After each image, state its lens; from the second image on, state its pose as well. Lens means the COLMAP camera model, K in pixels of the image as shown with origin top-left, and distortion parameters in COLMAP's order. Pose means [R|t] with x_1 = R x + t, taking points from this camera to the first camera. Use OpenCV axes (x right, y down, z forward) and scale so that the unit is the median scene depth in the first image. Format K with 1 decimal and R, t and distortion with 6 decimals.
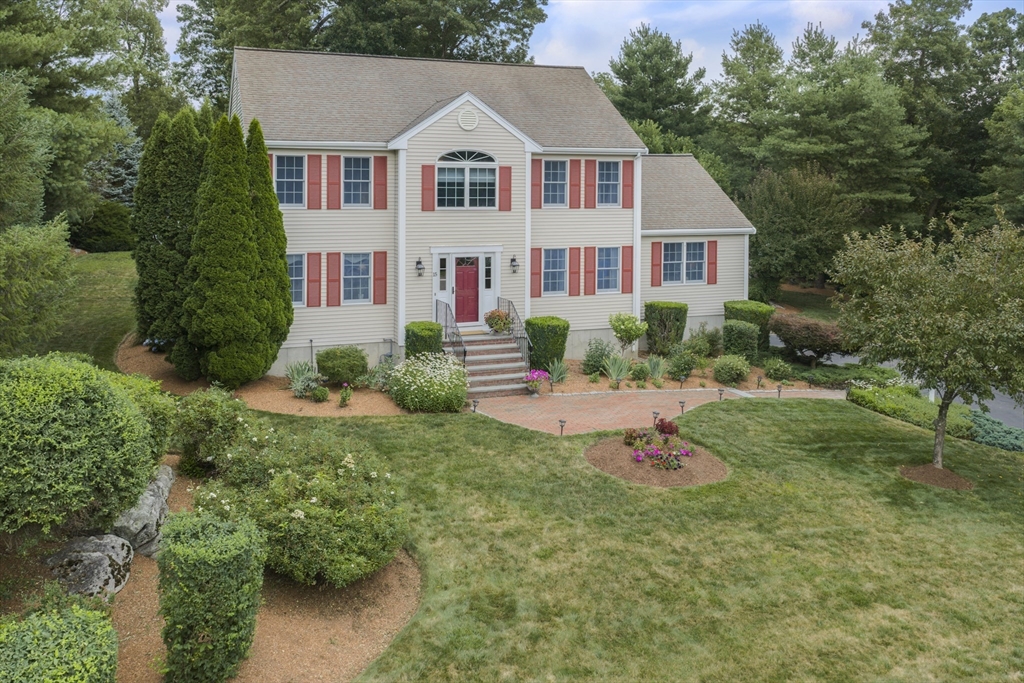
lens RADIAL K [[891.9, 0, 511.7], [0, 891.9, 189.5], [0, 0, 1]] dist [0.001123, -0.000503]
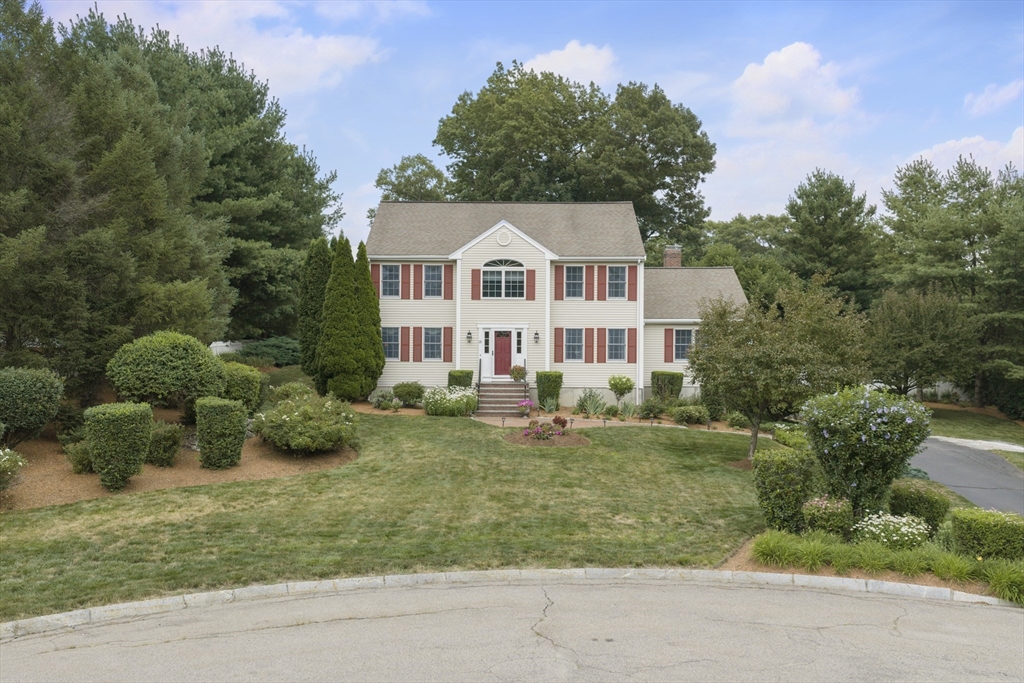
lens RADIAL K [[849.9, 0, 512.0], [0, 849.9, 341.5], [0, 0, 1]] dist [-0.002752, -0.006109]
pose [[0.929281, -0.002542, -0.369365, 0.482663], [-0.001898, 0.999930, -0.011657, 0.108899], [0.369369, 0.011533, 0.929211, -0.303912]]
